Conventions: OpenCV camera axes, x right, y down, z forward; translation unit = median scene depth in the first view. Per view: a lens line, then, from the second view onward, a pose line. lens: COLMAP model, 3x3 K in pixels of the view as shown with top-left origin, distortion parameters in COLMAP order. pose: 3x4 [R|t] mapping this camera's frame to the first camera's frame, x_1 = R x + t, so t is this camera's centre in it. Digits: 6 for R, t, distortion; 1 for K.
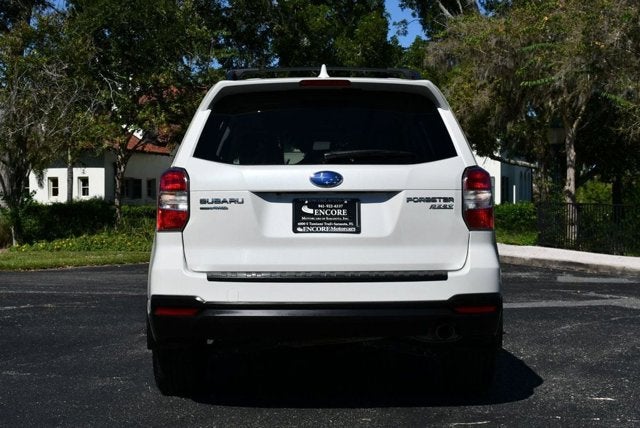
lens RADIAL K [[1016.7, 0, 320.0], [0, 1016.7, 214.0], [0, 0, 1]] dist [-0.031509, -0.037821]
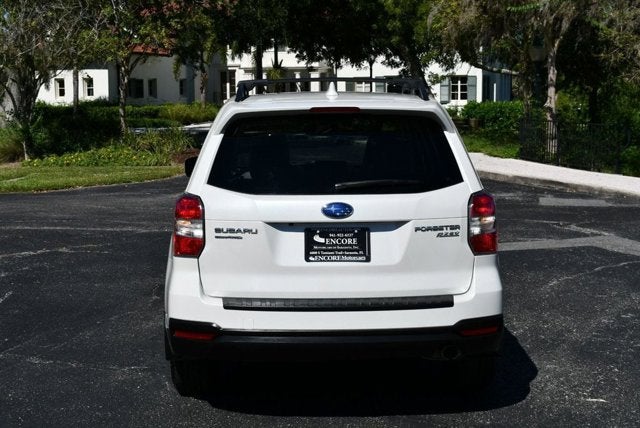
lens RADIAL K [[953.5, 0, 320.0], [0, 953.5, 214.0], [0, 0, 1]] dist [-0.031983, -0.080427]
pose [[0.999965, -0.004122, 0.007308, -0.017165], [0.003356, 0.994795, 0.101837, -0.119944], [-0.007690, -0.101809, 0.994774, 0.033894]]
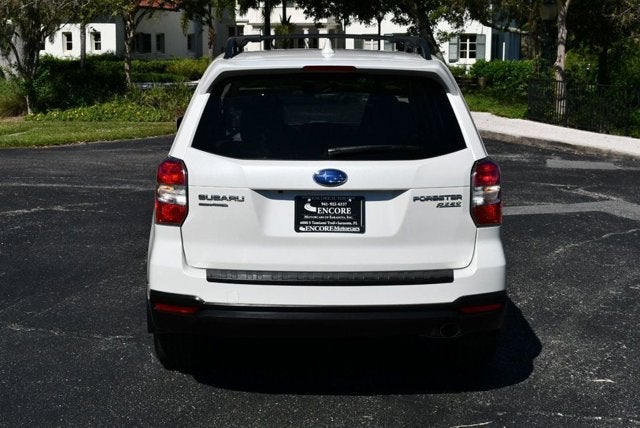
lens RADIAL K [[953.5, 0, 320.0], [0, 953.5, 214.0], [0, 0, 1]] dist [-0.031983, -0.080427]
pose [[0.999963, 0.008493, 0.001272, -0.003853], [-0.008588, 0.989243, 0.146032, -0.121964], [-0.000018, -0.146037, 0.989279, 0.097497]]
